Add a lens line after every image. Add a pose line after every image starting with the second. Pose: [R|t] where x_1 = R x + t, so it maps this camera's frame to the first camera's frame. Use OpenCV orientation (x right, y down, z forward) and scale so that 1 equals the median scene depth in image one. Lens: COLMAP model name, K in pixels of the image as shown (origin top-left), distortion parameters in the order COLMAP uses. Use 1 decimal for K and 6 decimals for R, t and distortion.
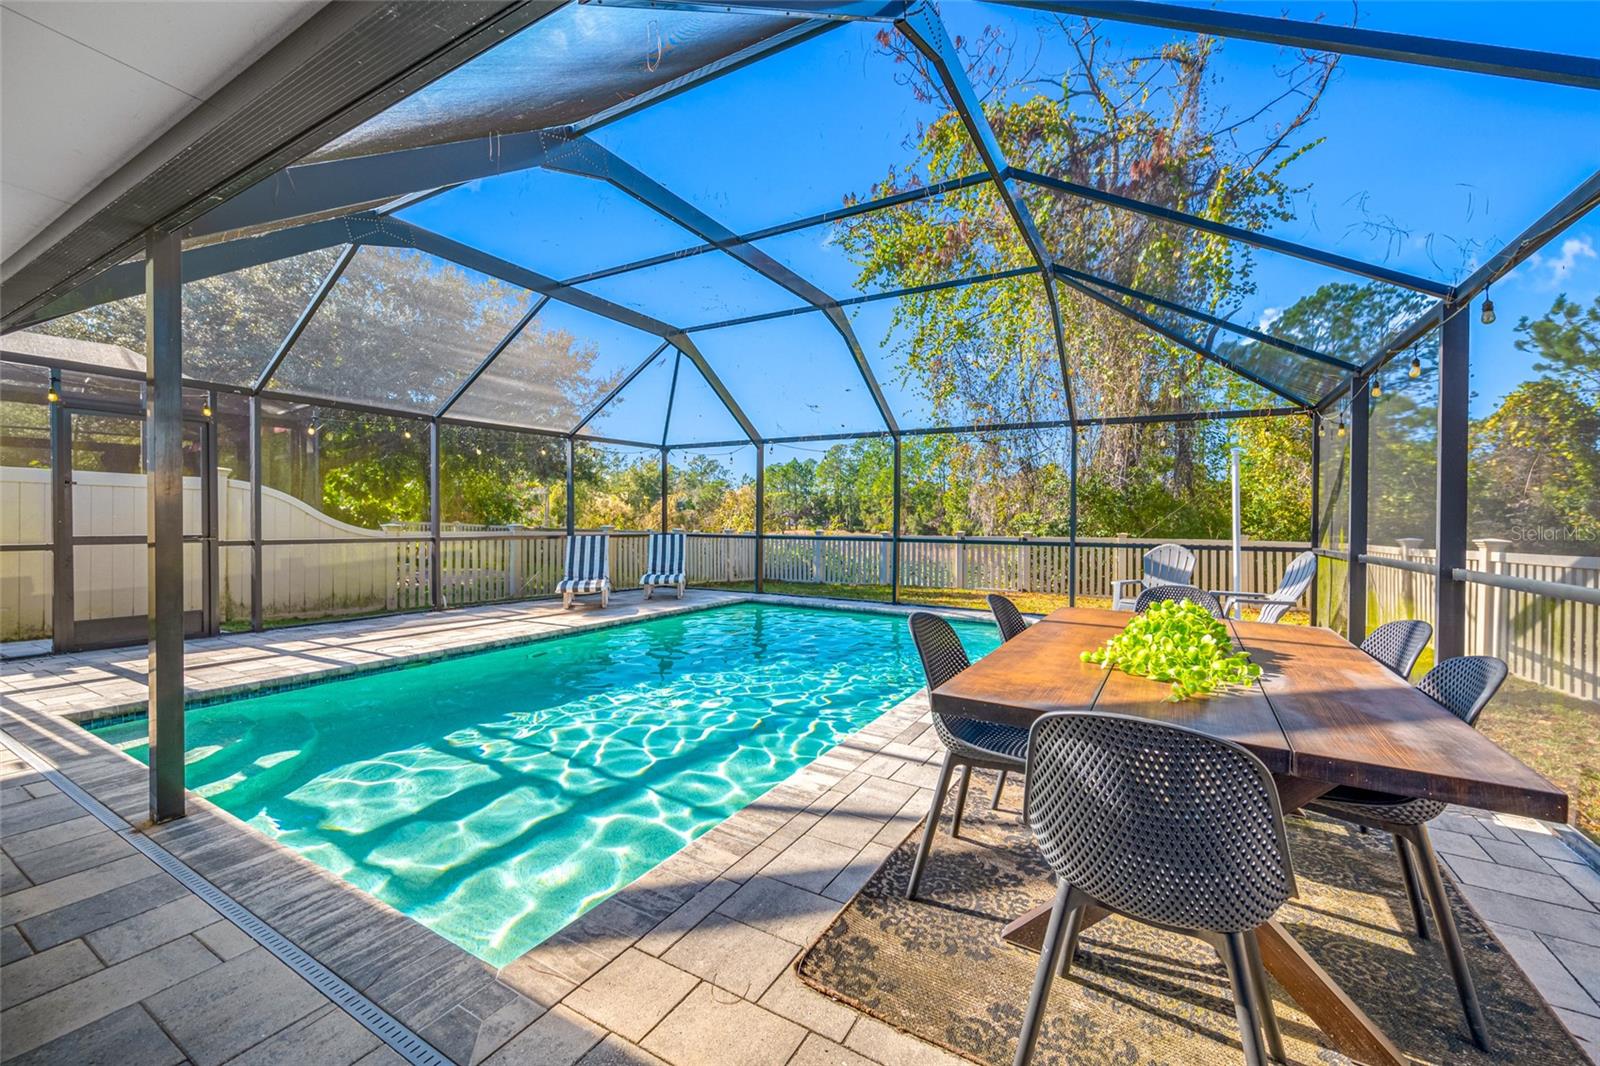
lens RADIAL K [[645.8, 0, 797.3], [0, 645.8, 528.8], [0, 0, 1]] dist [0.000381, 0.000033]
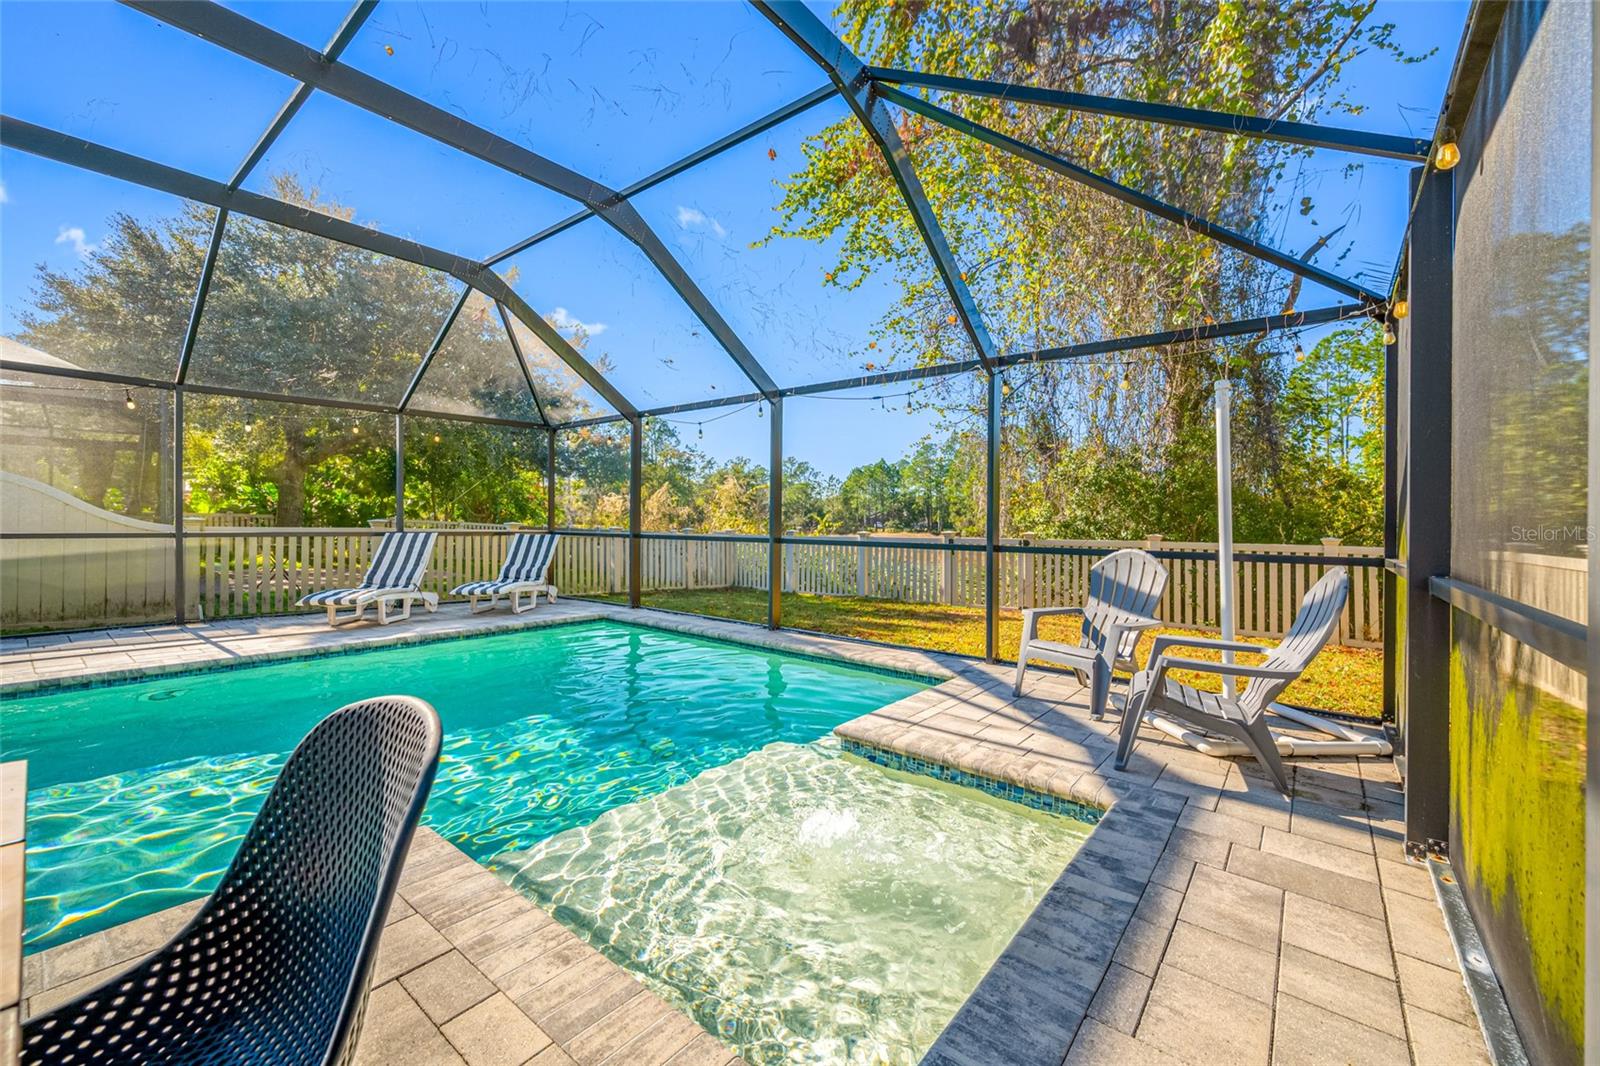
lens RADIAL K [[645.8, 0, 797.0], [0, 645.8, 518.3], [0, 0, 1]] dist [0.000381, 0.000033]
pose [[0.987984, 0.001519, -0.154550, 0.285818], [-0.004702, 0.999784, -0.020230, 0.006925], [0.154486, 0.020713, 0.987778, 0.279505]]
